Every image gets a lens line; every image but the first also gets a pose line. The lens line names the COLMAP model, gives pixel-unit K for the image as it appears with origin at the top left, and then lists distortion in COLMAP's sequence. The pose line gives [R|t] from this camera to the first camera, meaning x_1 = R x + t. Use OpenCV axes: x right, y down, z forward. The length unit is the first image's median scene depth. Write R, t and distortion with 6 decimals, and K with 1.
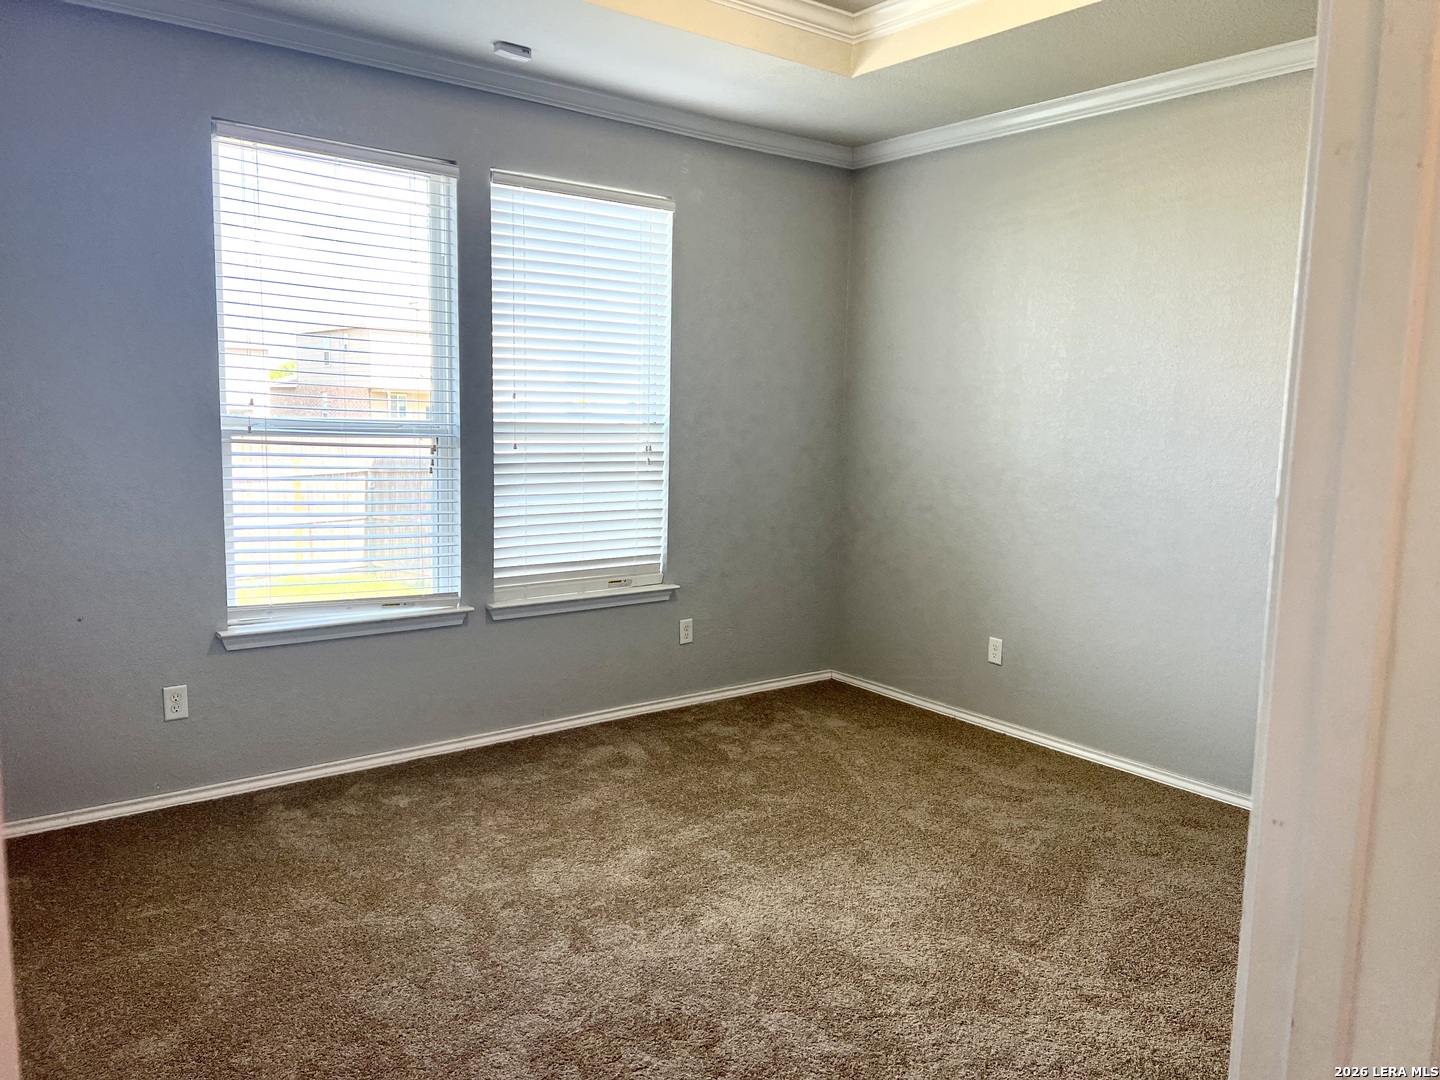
lens RADIAL K [[1073.4, 0, 720.5], [0, 1073.4, 533.8], [0, 0, 1]] dist [0.071173, -0.087053]
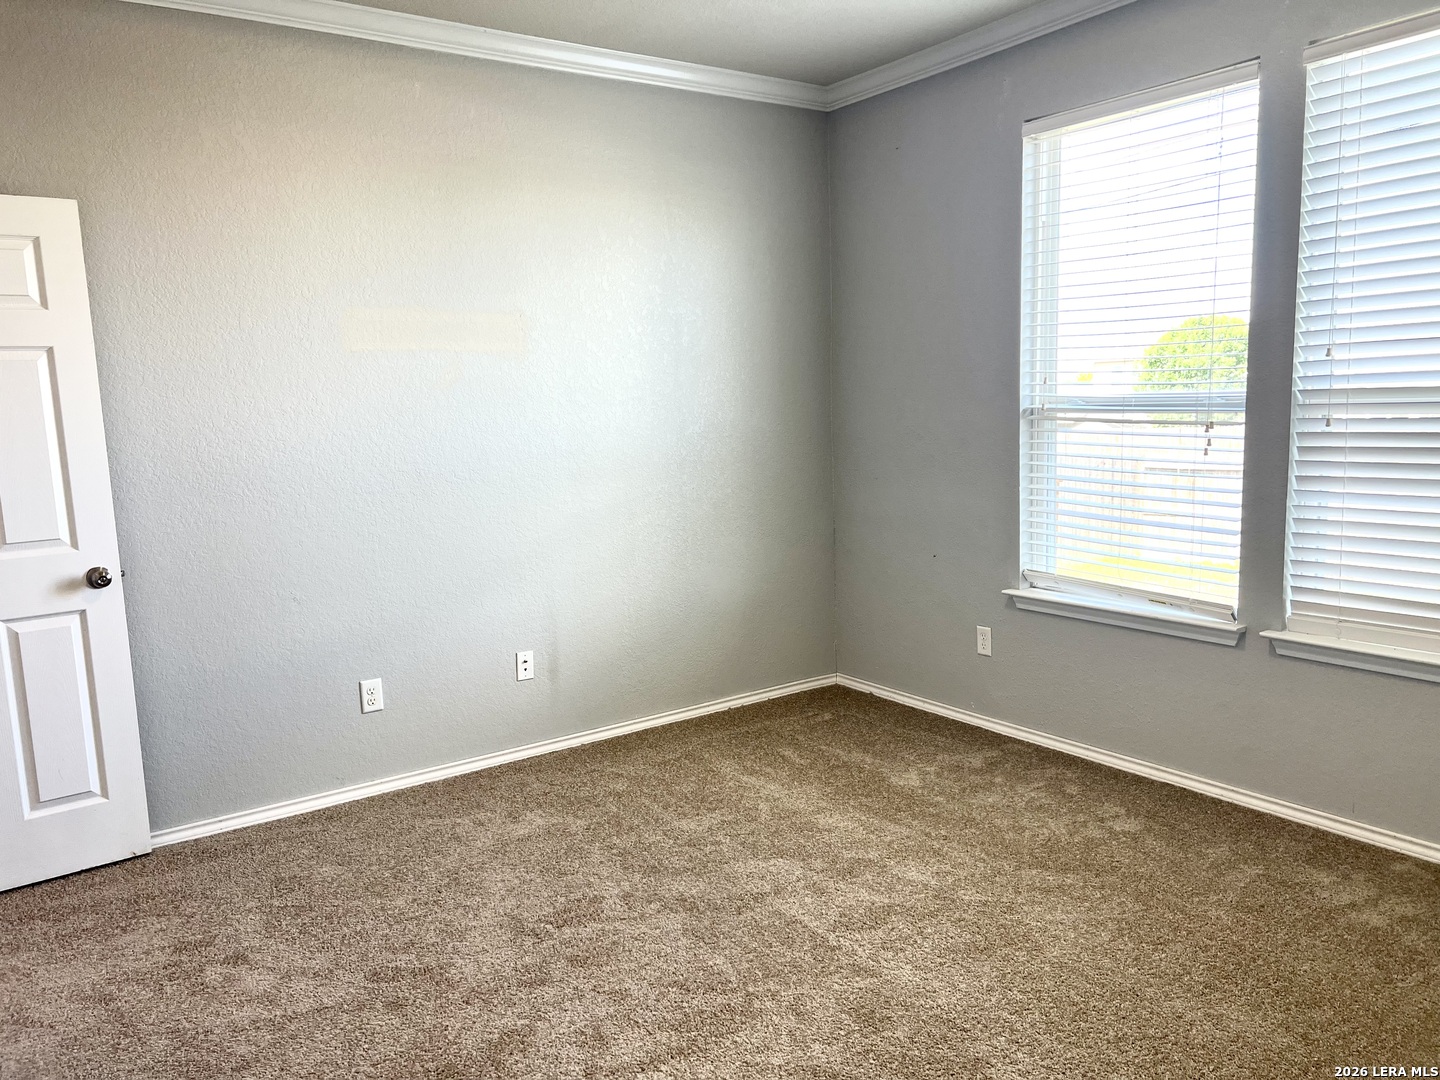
lens RADIAL K [[1073.4, 0, 720.5], [0, 1073.4, 533.8], [0, 0, 1]] dist [0.071173, -0.087053]
pose [[-0.073856, 0.111786, -0.990984, 0.581052], [-0.065099, 0.991038, 0.116644, -0.068273], [0.995142, 0.073127, -0.065917, 0.674923]]
